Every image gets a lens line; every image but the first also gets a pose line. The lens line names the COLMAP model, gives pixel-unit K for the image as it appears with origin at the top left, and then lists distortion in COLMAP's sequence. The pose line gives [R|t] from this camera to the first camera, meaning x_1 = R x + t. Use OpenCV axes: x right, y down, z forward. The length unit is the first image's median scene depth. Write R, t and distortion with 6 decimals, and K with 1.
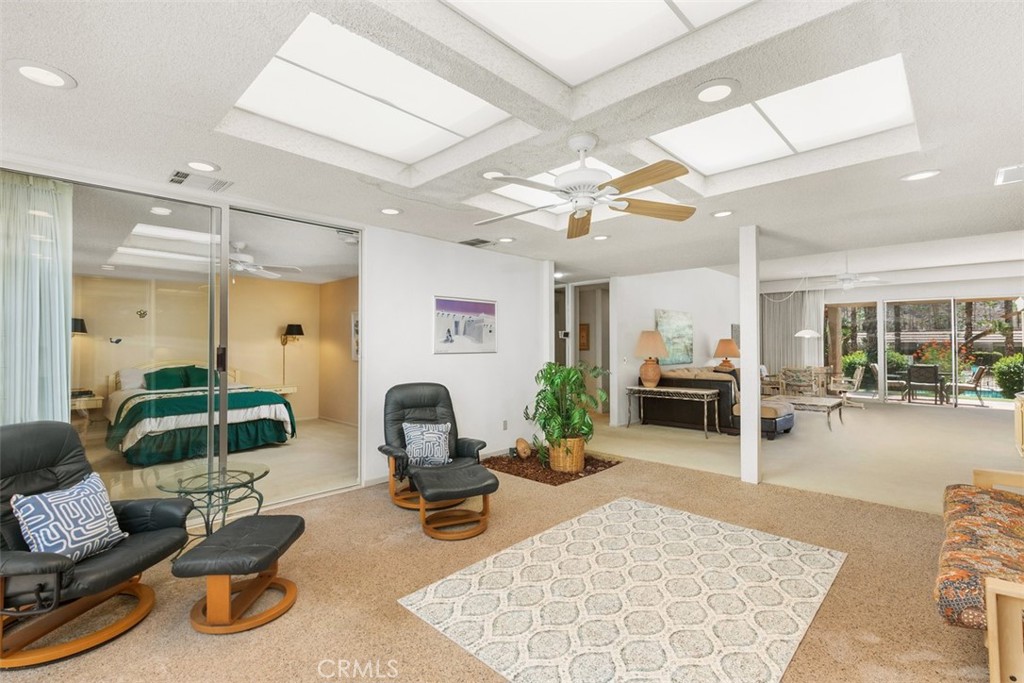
lens RADIAL K [[465.2, 0, 510.5], [0, 465.2, 340.7], [0, 0, 1]] dist [0.001052, -0.000297]
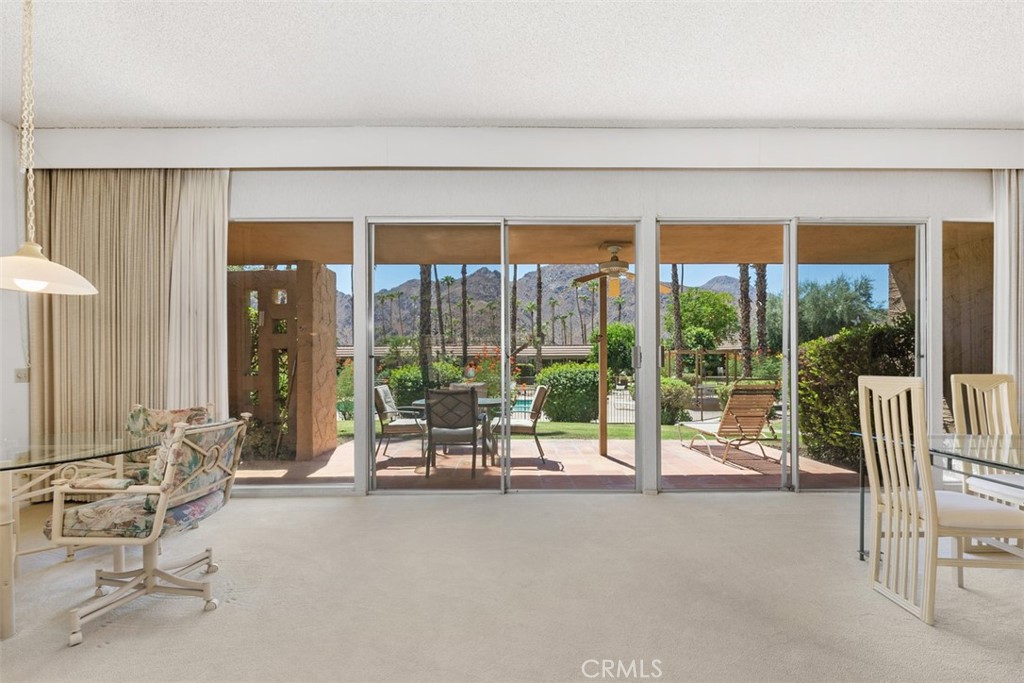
lens RADIAL K [[465.2, 0, 511.3], [0, 465.2, 363.0], [0, 0, 1]] dist [0.001052, -0.000297]
pose [[0.711775, -0.009971, 0.702337, 0.602338], [0.002637, 0.999930, 0.011523, 0.024163], [-0.702403, -0.006349, 0.711752, 0.632043]]
